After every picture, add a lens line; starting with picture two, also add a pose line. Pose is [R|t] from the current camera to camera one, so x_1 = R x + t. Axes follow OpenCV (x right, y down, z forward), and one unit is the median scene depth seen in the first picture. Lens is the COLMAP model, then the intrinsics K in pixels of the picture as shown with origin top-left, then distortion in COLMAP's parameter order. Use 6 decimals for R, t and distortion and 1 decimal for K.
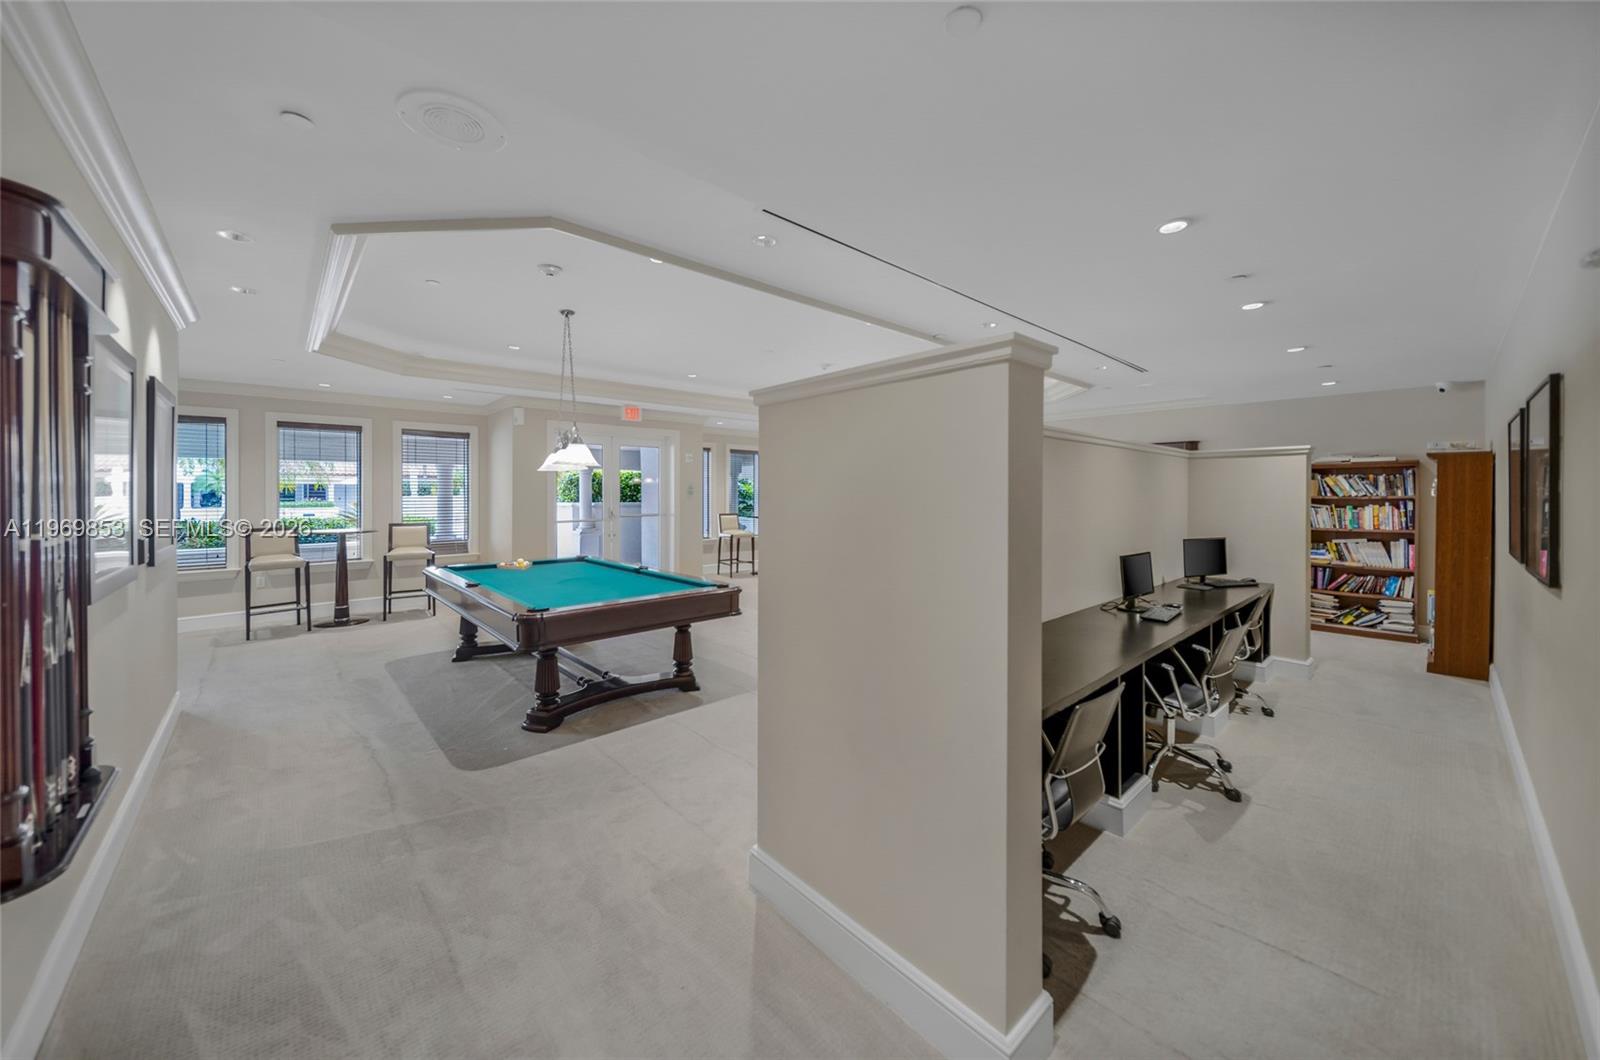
lens RADIAL K [[568.6, 0, 793.4], [0, 568.6, 496.1], [0, 0, 1]] dist [-0.000530, 0.000090]
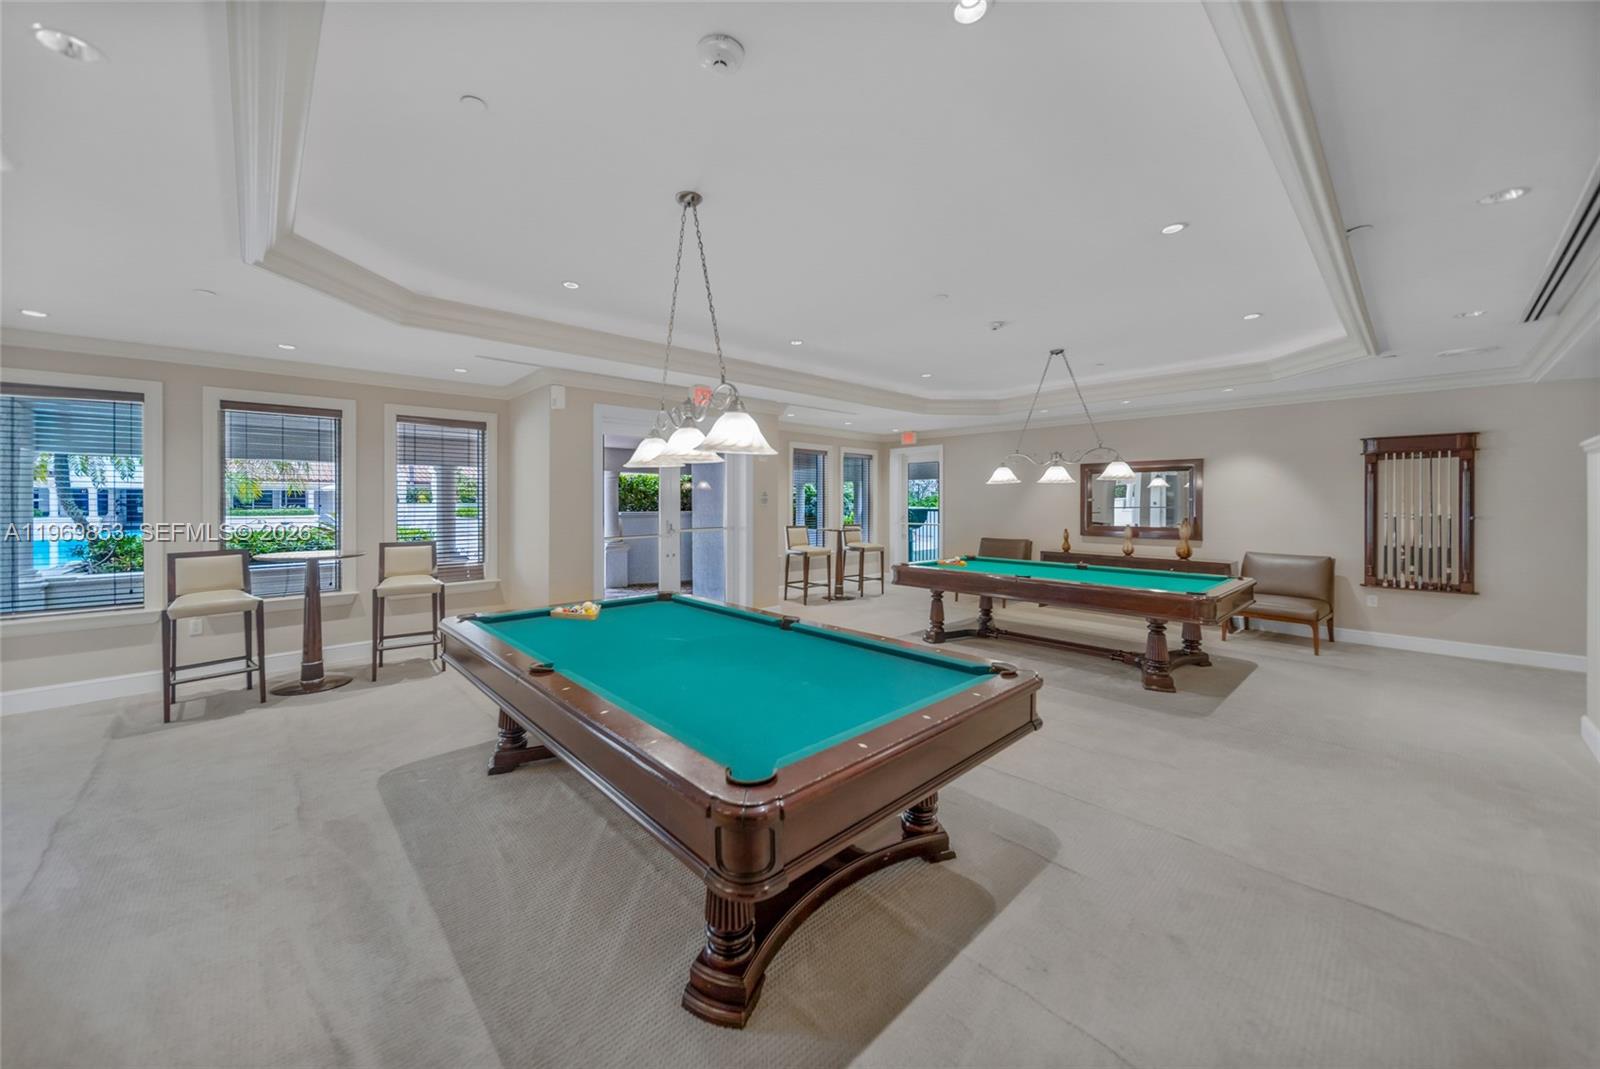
lens RADIAL K [[574.8, 0, 800.6], [0, 574.8, 502.8], [0, 0, 1]] dist [0.000950, -0.000023]
pose [[0.999785, -0.000783, 0.020737, -0.193627], [0.000769, 0.999999, 0.000726, -0.003443], [-0.020738, -0.000710, 0.999785, 0.260737]]
